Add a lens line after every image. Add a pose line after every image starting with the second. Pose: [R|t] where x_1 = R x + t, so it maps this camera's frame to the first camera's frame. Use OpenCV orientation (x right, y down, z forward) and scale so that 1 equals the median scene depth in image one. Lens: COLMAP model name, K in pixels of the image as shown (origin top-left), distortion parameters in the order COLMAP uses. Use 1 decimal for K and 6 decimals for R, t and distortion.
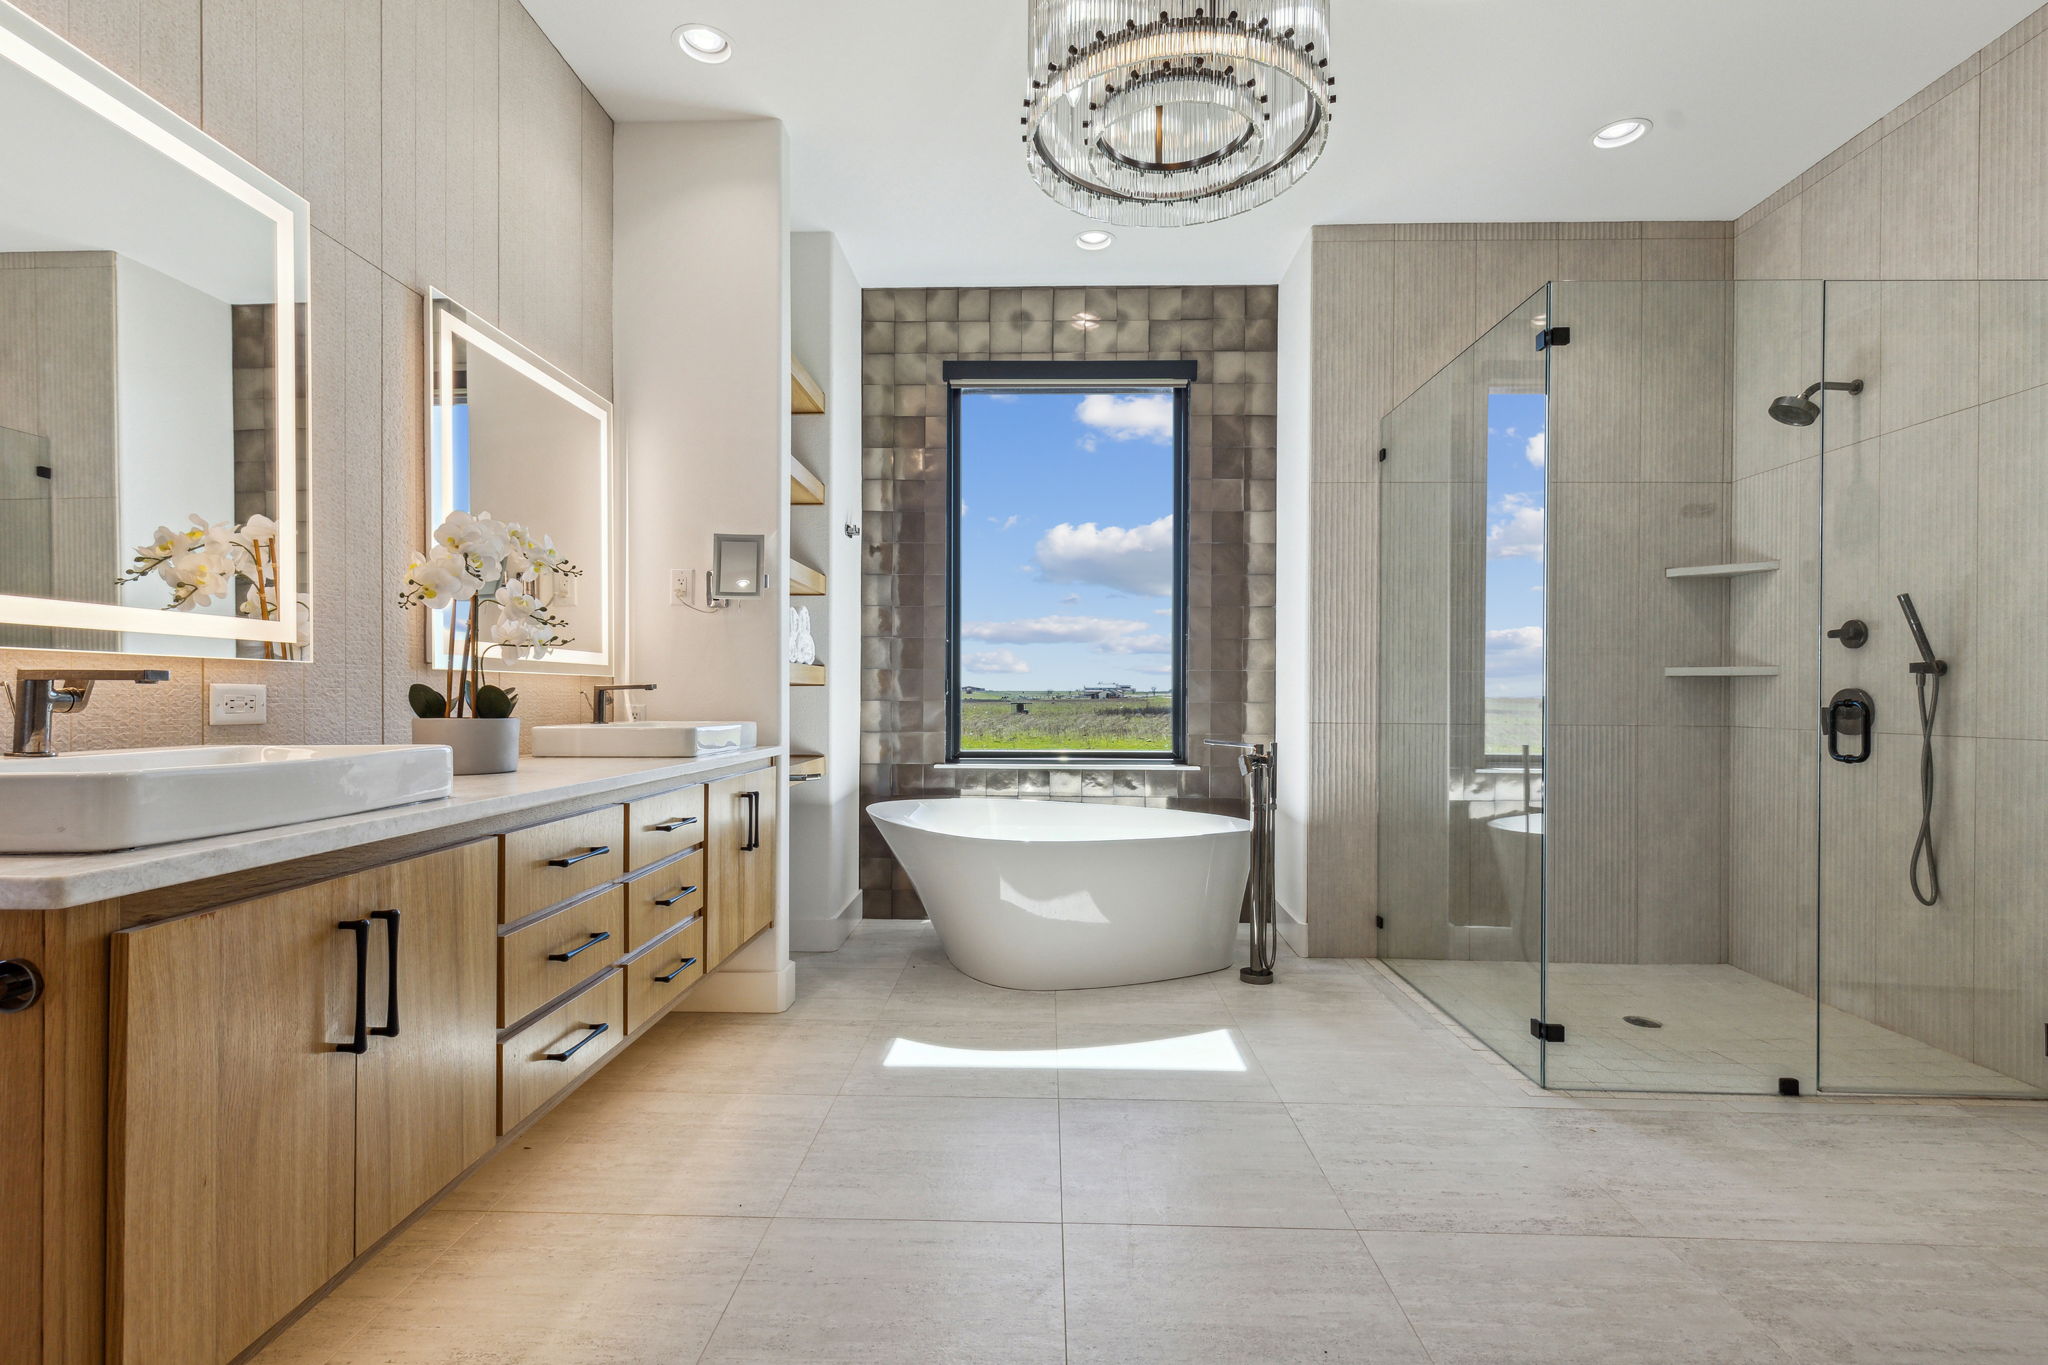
lens RADIAL K [[949.5, 0, 1019.1], [0, 949.5, 691.8], [0, 0, 1]] dist [0.006108, -0.000299]
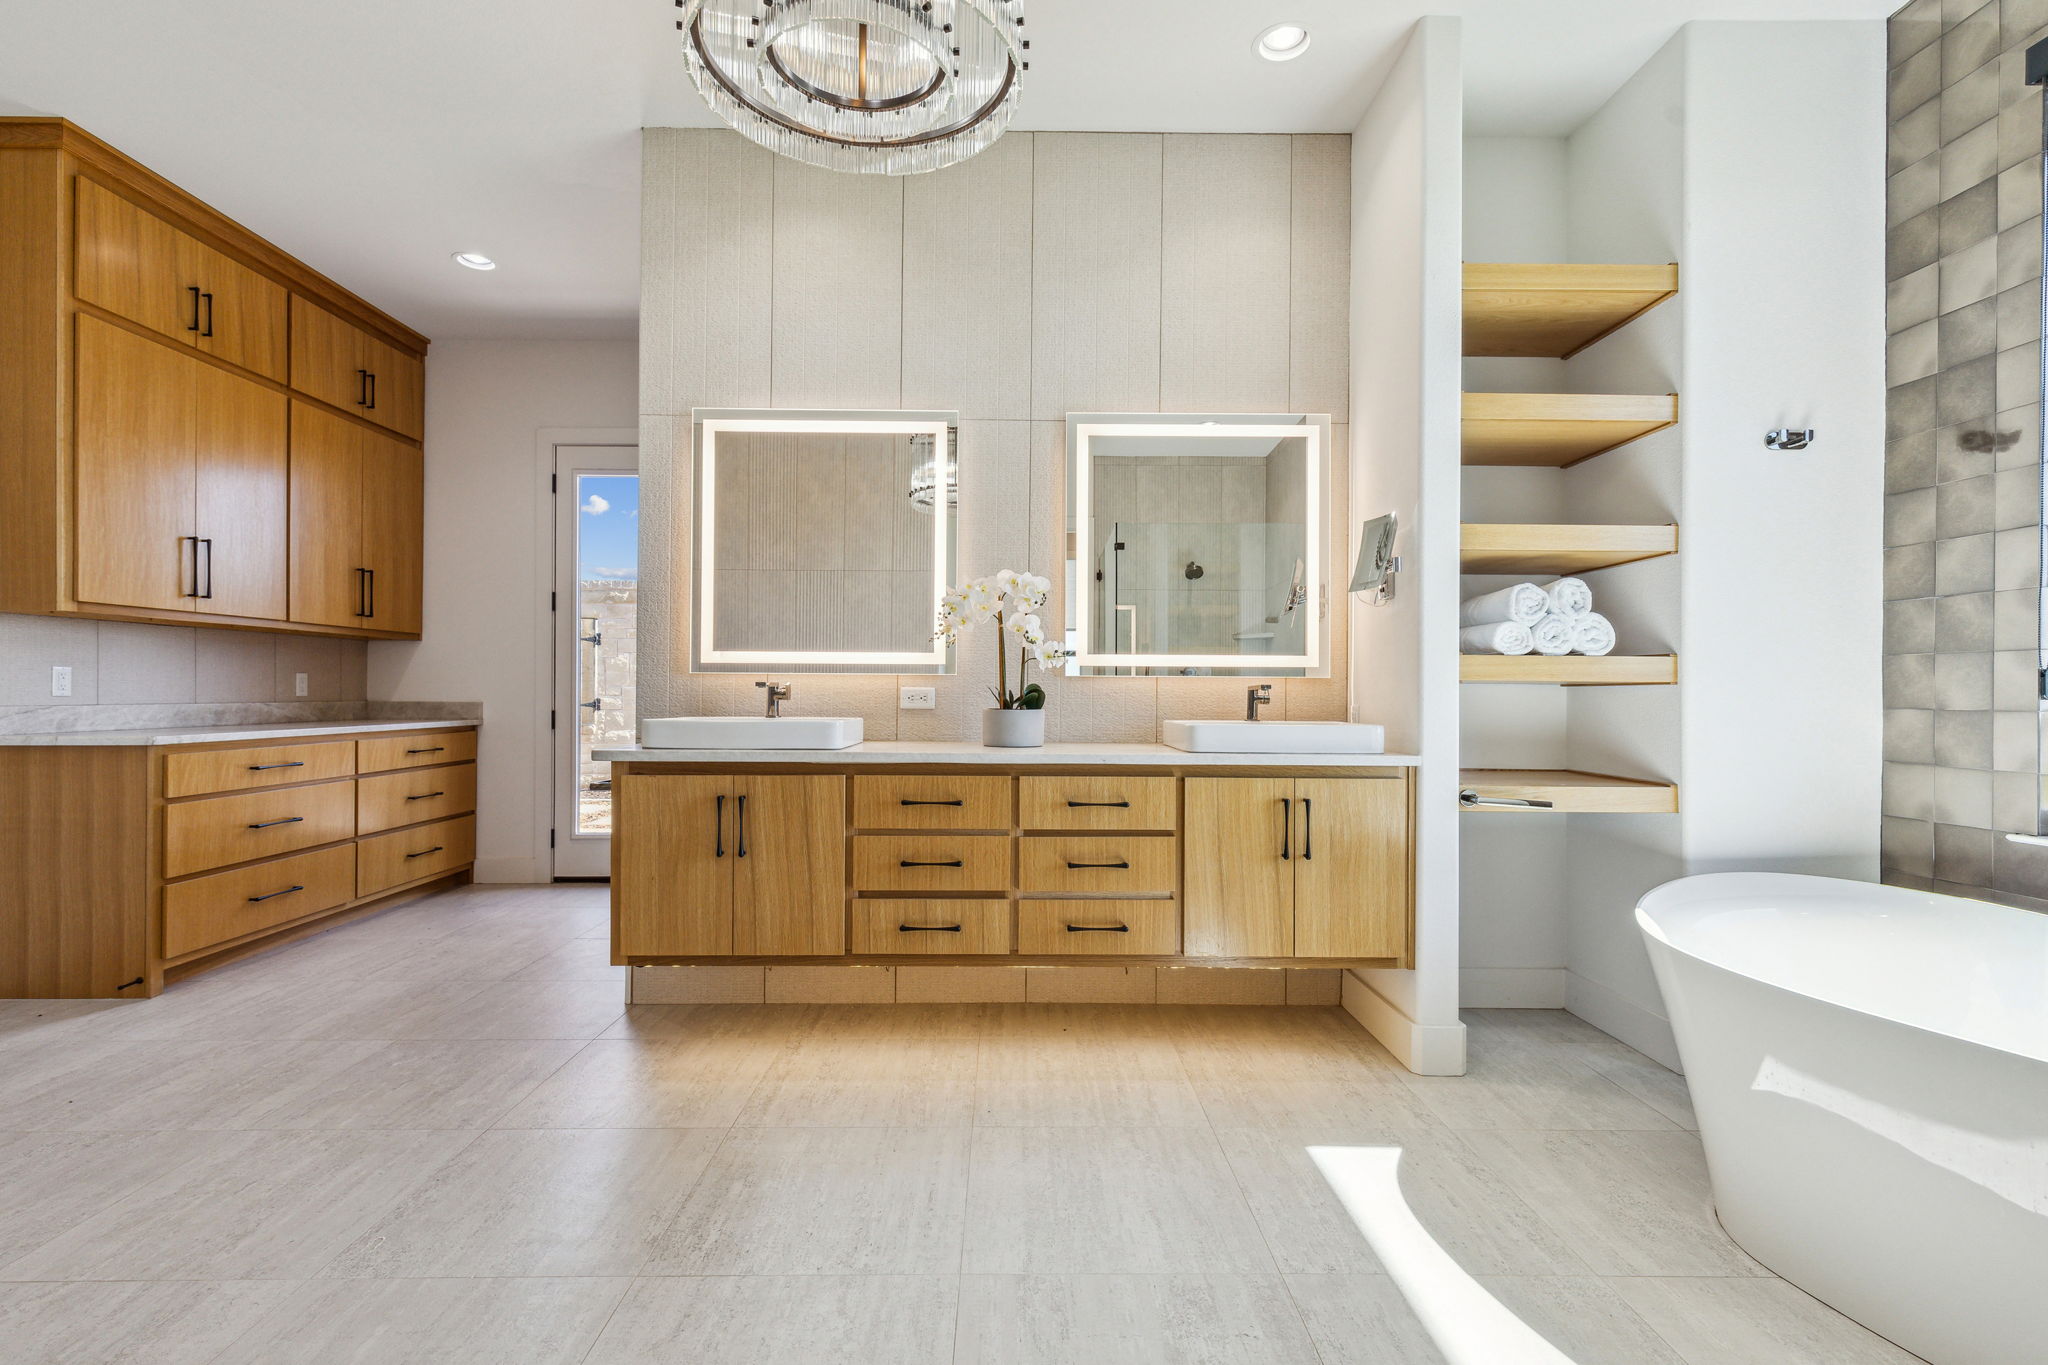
lens RADIAL K [[949.5, 0, 1019.1], [0, 949.5, 691.8], [0, 0, 1]] dist [0.006108, -0.000299]
pose [[0.044061, -0.002127, -0.999027, 0.599565], [-0.003471, 0.999991, -0.002282, 0.002075], [0.999023, 0.003568, 0.044053, 0.633553]]
